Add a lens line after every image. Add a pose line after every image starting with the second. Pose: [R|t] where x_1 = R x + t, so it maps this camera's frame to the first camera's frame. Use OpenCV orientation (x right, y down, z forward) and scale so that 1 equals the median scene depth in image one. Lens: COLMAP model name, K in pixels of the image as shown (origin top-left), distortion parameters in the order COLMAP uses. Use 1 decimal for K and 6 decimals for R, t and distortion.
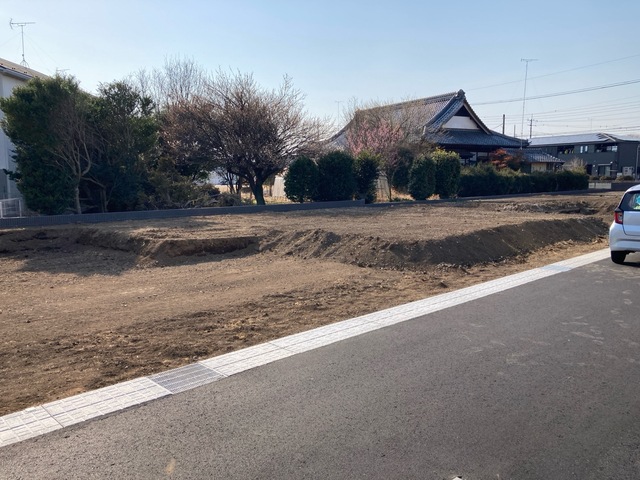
lens RADIAL K [[518.8, 0, 319.1], [0, 518.8, 238.0], [0, 0, 1]] dist [0.010186, 0.006458]
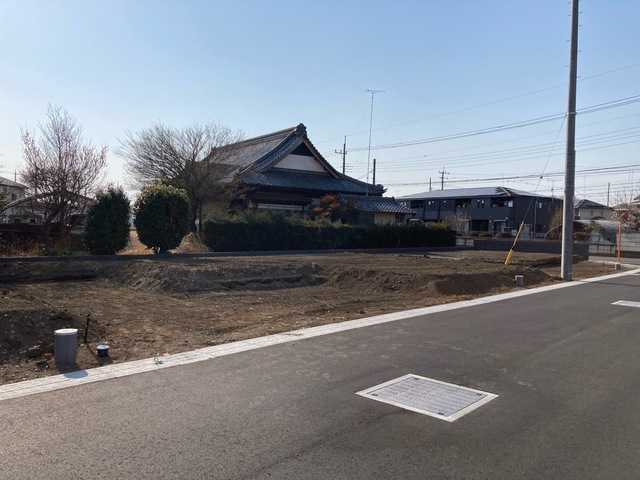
lens RADIAL K [[518.8, 0, 320.9], [0, 518.8, 241.4], [0, 0, 1]] dist [0.010186, 0.006458]
pose [[0.996901, 0.032668, 0.071561, 0.250319], [-0.026228, 0.995672, -0.089159, -0.021952], [-0.074164, 0.087006, 0.993443, 0.177956]]
